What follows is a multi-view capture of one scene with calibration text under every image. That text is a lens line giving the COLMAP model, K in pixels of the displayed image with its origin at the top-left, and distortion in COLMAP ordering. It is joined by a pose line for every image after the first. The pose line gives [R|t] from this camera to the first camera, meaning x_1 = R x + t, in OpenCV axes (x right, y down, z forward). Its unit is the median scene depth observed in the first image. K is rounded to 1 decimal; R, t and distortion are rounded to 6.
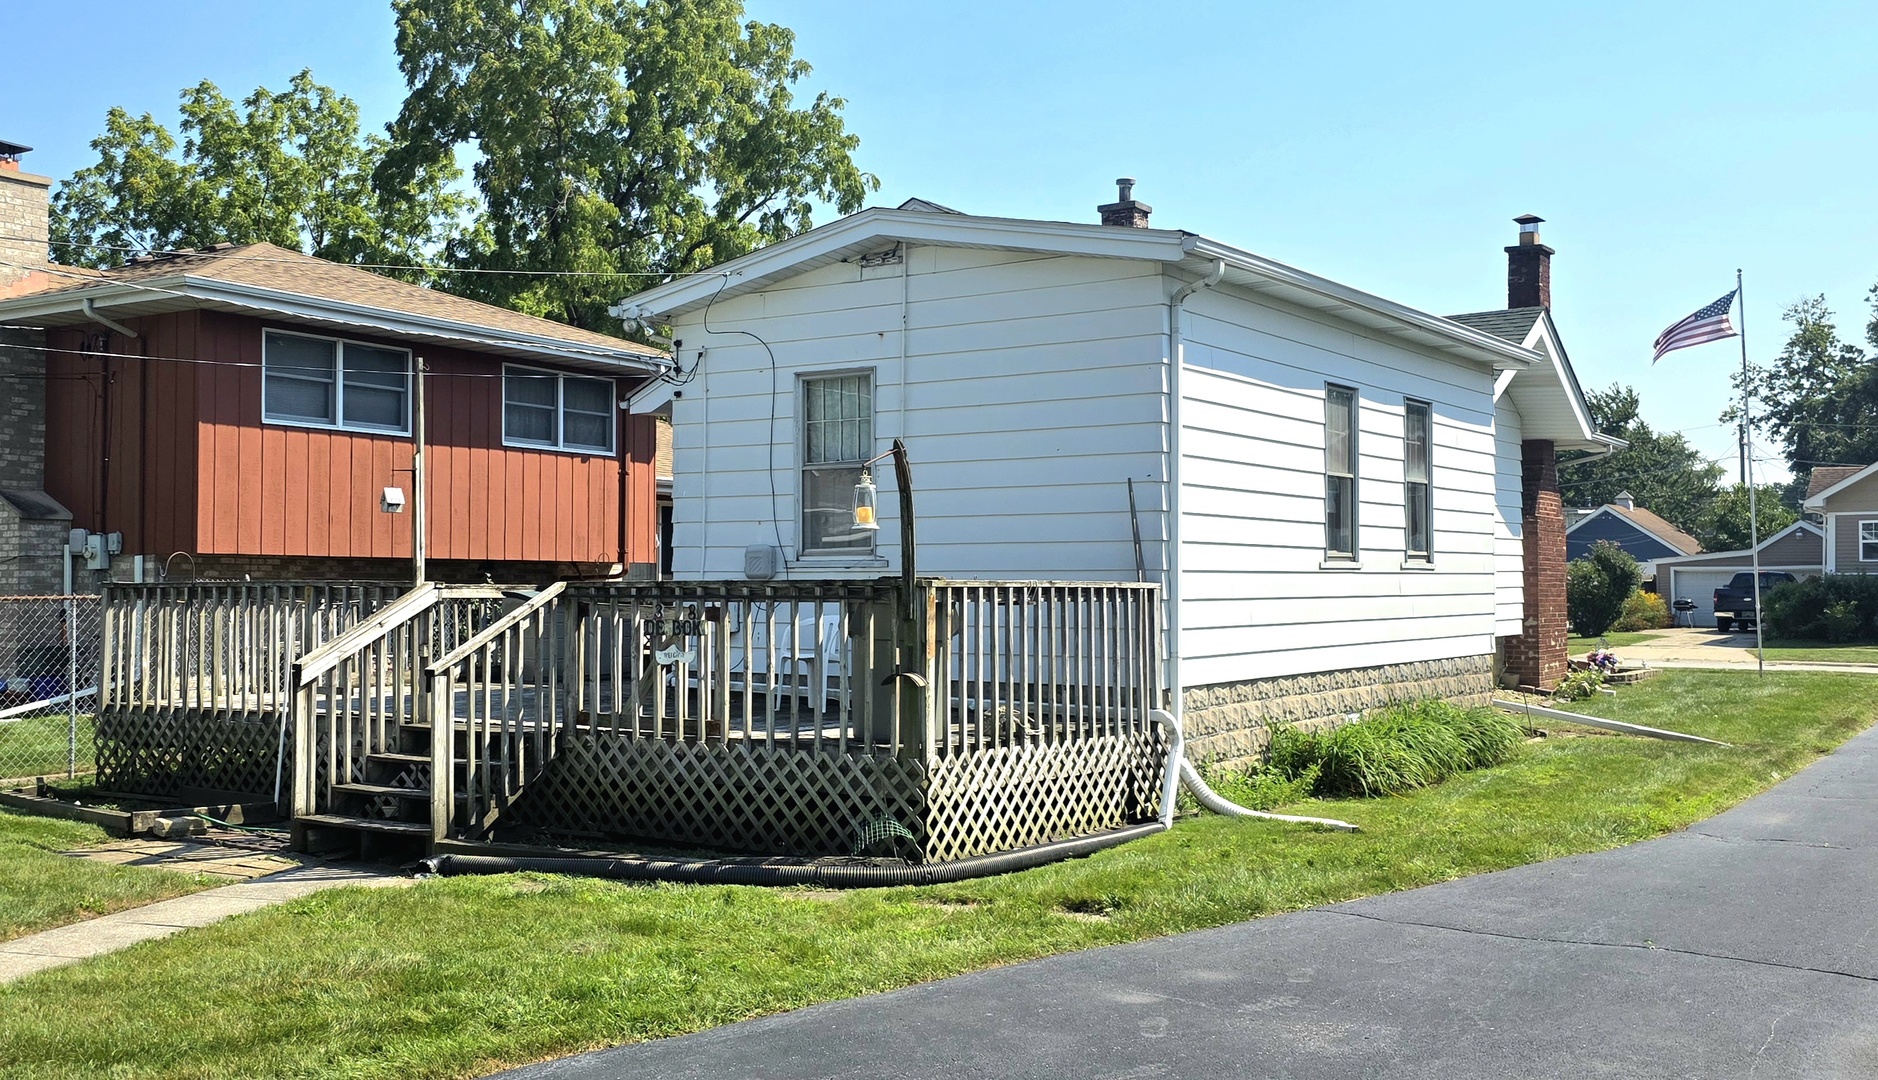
lens RADIAL K [[1847.4, 0, 938.5], [0, 1847.4, 538.4], [0, 0, 1]] dist [0.002353, 0.000000]
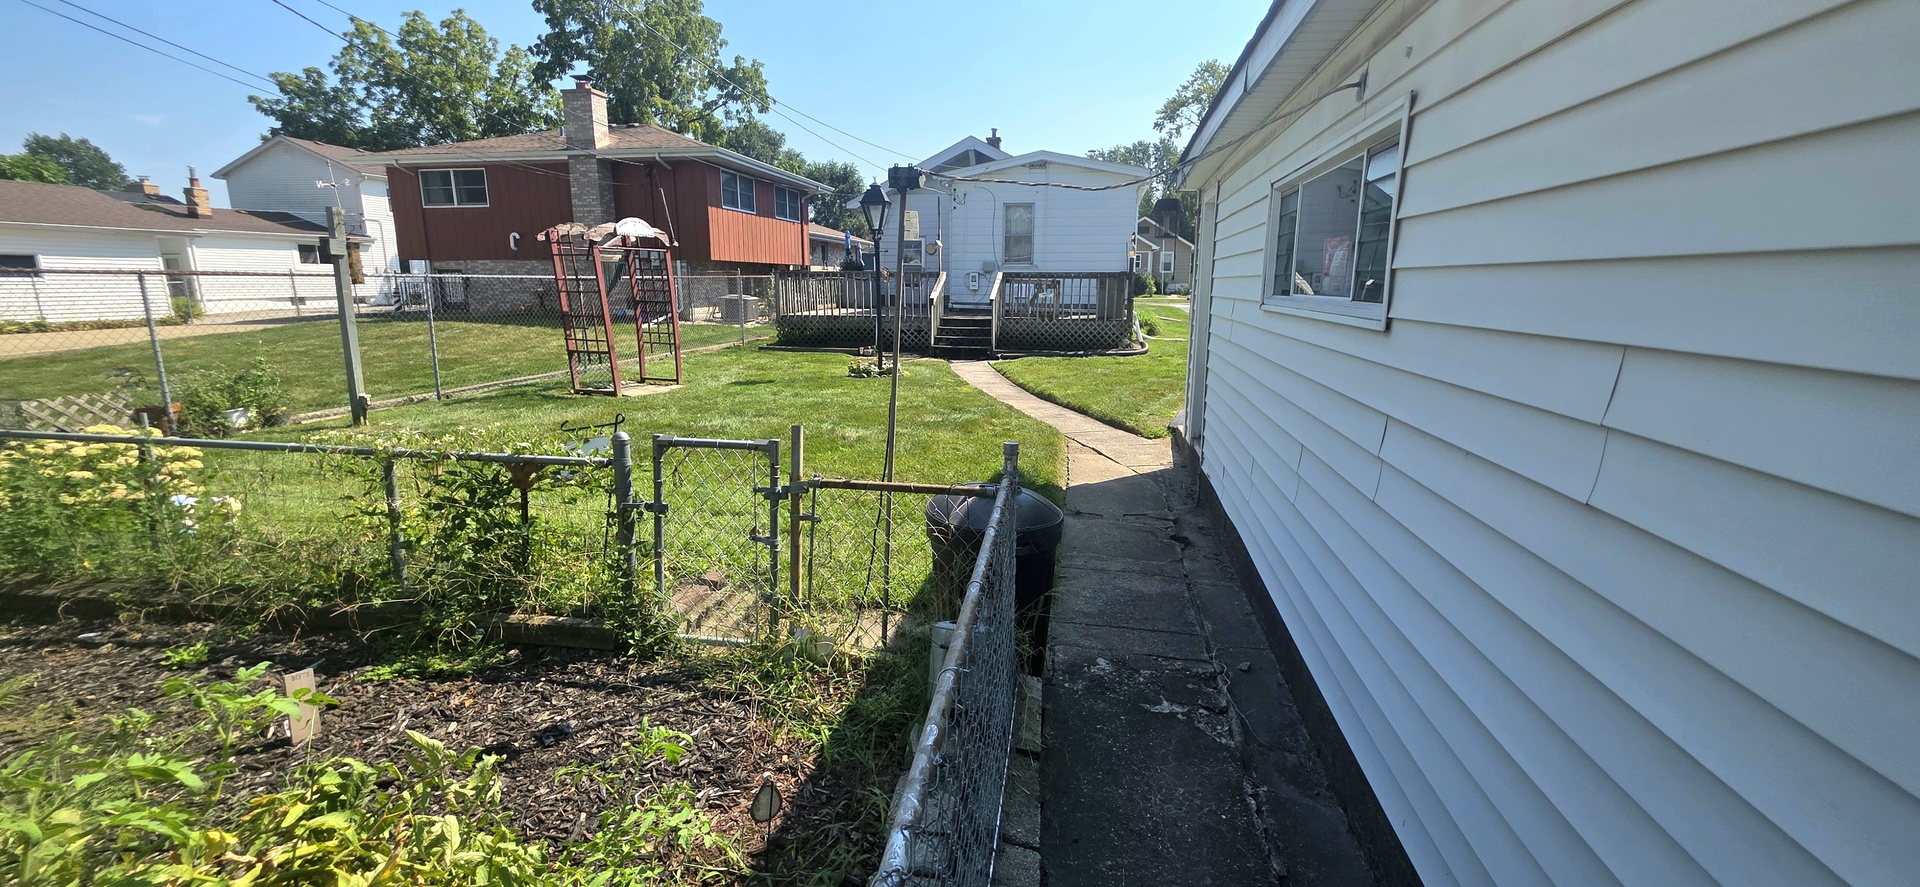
lens RADIAL K [[770.9, 0, 961.6], [0, 770.9, 437.0], [0, 0, 1]] dist [0.002492, 0.000213]
pose [[0.912045, -0.072062, 0.403710, -0.534928], [-0.020258, 0.975321, 0.219861, 0.006817], [-0.409590, -0.208702, 0.888076, -0.138447]]
